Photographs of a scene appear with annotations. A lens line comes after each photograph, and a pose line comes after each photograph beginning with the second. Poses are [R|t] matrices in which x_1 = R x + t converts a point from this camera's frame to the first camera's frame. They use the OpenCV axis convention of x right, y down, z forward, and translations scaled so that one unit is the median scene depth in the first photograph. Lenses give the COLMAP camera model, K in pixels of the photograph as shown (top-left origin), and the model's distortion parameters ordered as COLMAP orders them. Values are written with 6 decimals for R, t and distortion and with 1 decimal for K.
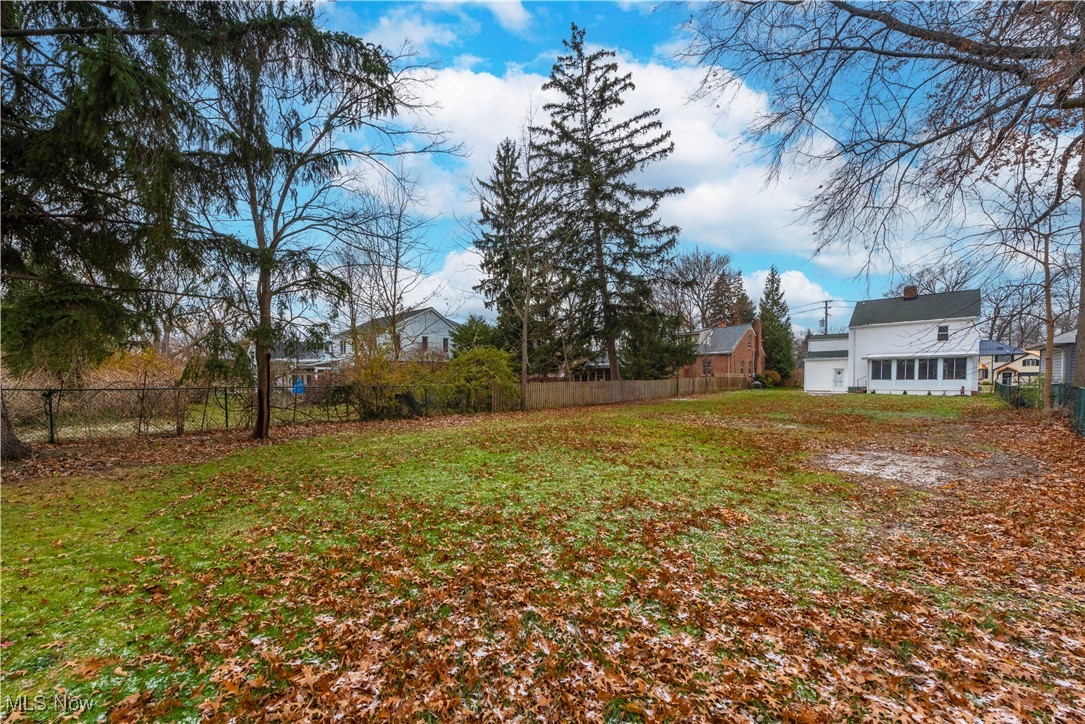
lens RADIAL K [[446.6, 0, 542.2], [0, 446.6, 399.1], [0, 0, 1]] dist [-0.000233, -0.000014]
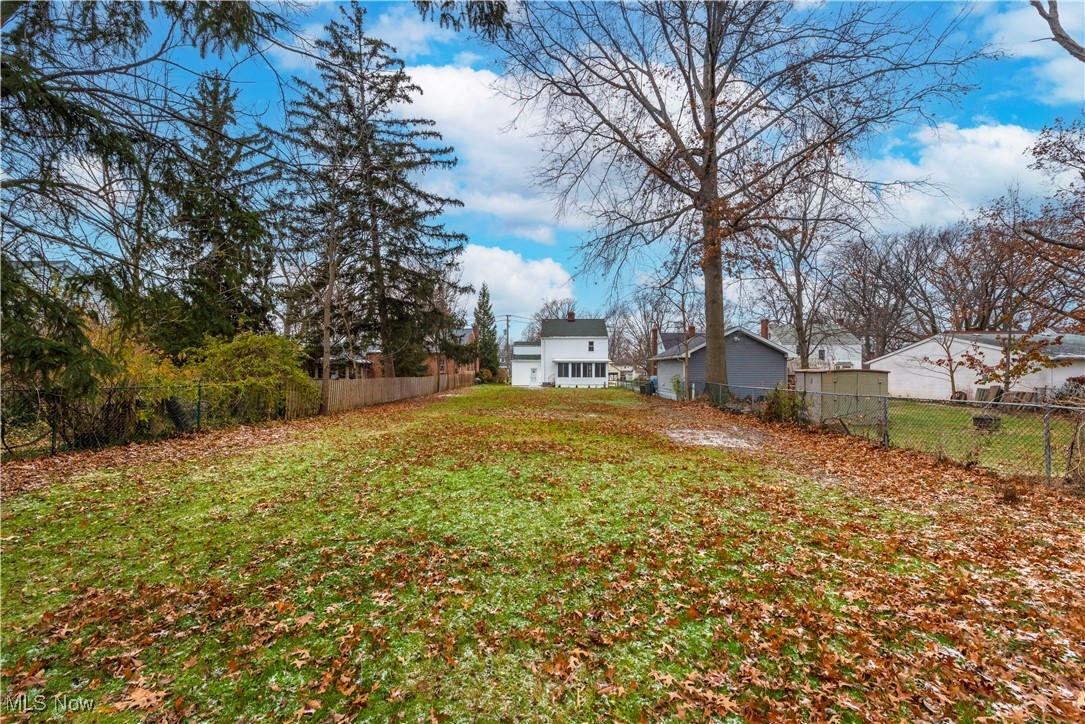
lens RADIAL K [[415.7, 0, 542.5], [0, 415.7, 362.0], [0, 0, 1]] dist [0.000666, 0.000088]
pose [[0.727004, 0.029578, 0.685995, -0.211580], [0.021884, 0.997566, -0.066203, -0.008549], [-0.686284, 0.063142, 0.724588, 0.141634]]
